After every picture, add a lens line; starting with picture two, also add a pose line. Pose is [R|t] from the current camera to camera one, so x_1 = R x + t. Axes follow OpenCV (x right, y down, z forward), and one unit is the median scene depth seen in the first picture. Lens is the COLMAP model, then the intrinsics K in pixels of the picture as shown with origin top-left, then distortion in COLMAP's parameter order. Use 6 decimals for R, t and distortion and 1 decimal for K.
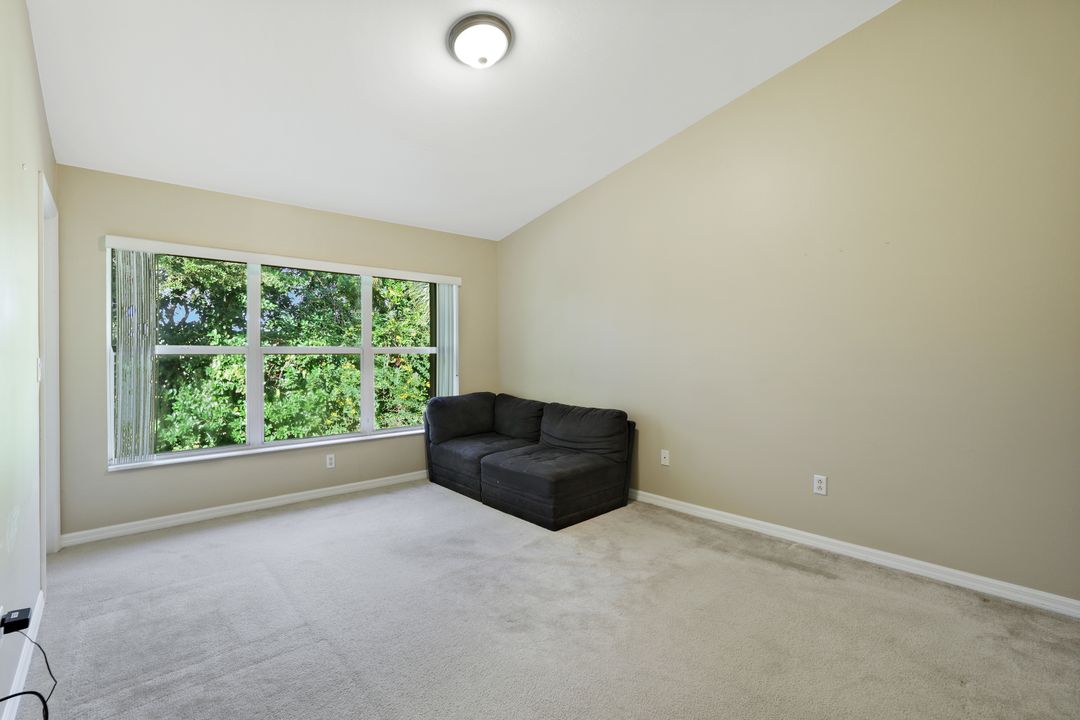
lens RADIAL K [[483.0, 0, 533.6], [0, 483.0, 358.0], [0, 0, 1]] dist [-0.050736, 0.023634]
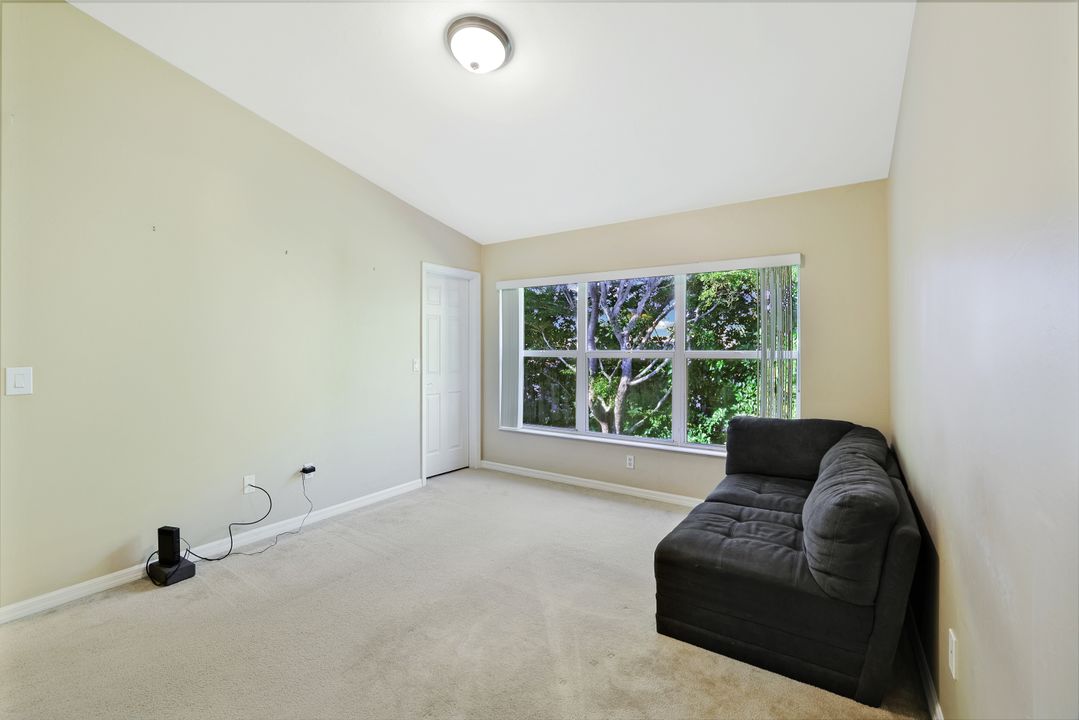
lens RADIAL K [[482.6, 0, 533.1], [0, 482.6, 358.0], [0, 0, 1]] dist [-0.050736, 0.023634]
pose [[0.206058, 0.021218, -0.978310, 0.541103], [-0.006580, 0.999772, 0.020298, -0.027589], [0.978518, 0.002255, 0.206151, 0.578471]]
